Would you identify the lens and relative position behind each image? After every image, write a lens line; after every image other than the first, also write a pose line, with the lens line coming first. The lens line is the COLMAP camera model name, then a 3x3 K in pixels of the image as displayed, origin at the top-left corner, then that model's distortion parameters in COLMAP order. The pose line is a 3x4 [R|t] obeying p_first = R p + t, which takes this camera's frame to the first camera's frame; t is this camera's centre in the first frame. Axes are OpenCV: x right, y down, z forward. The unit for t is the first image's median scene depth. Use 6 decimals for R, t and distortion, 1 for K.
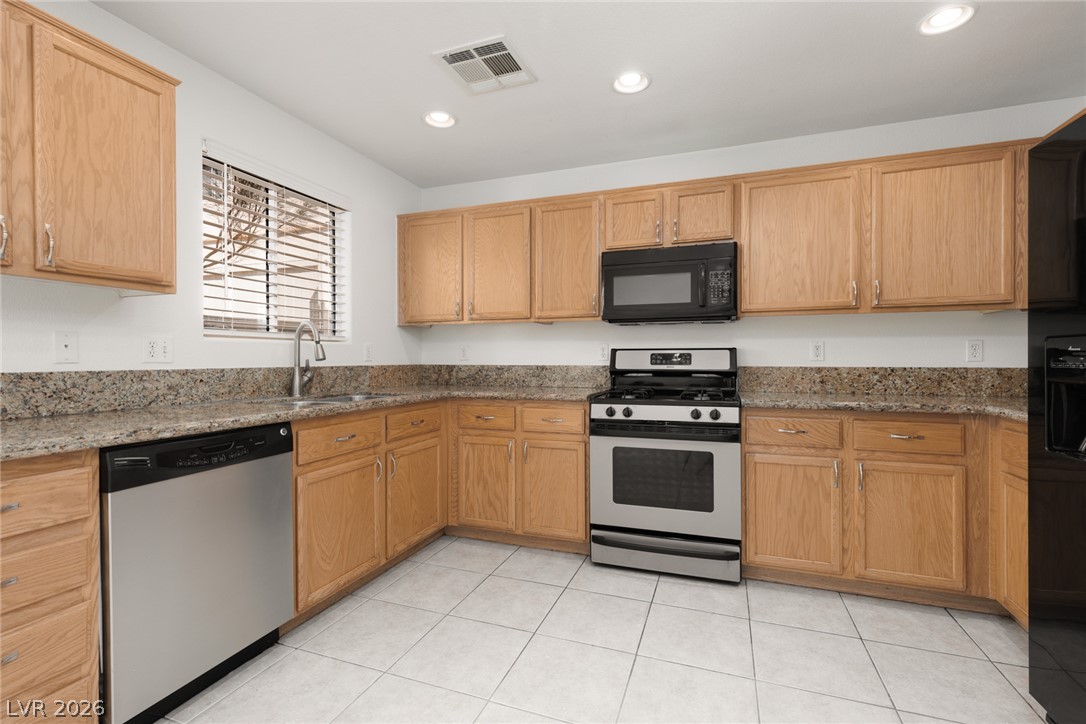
lens RADIAL K [[487.1, 0, 544.6], [0, 487.1, 360.6], [0, 0, 1]] dist [0.002417, -0.000163]
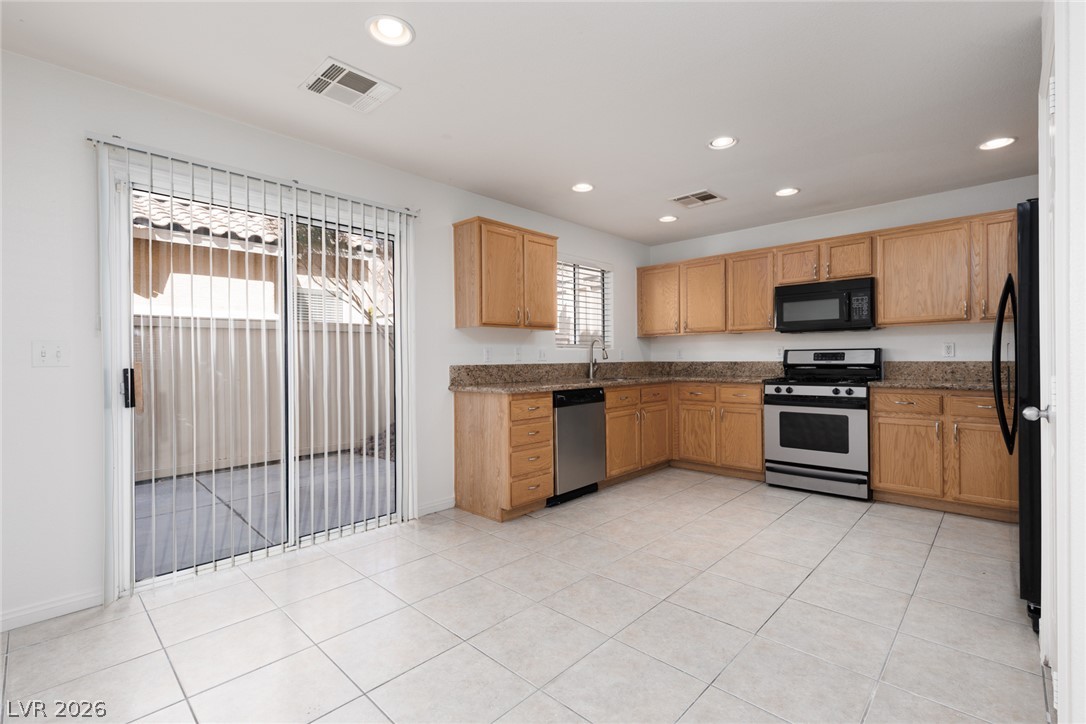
lens RADIAL K [[487.1, 0, 543.6], [0, 487.1, 358.5], [0, 0, 1]] dist [0.002417, -0.000163]
pose [[0.918695, -0.007118, -0.394903, 0.059974], [0.006761, 0.999975, -0.002295, 0.000267], [0.394909, -0.000562, 0.918720, -0.767514]]
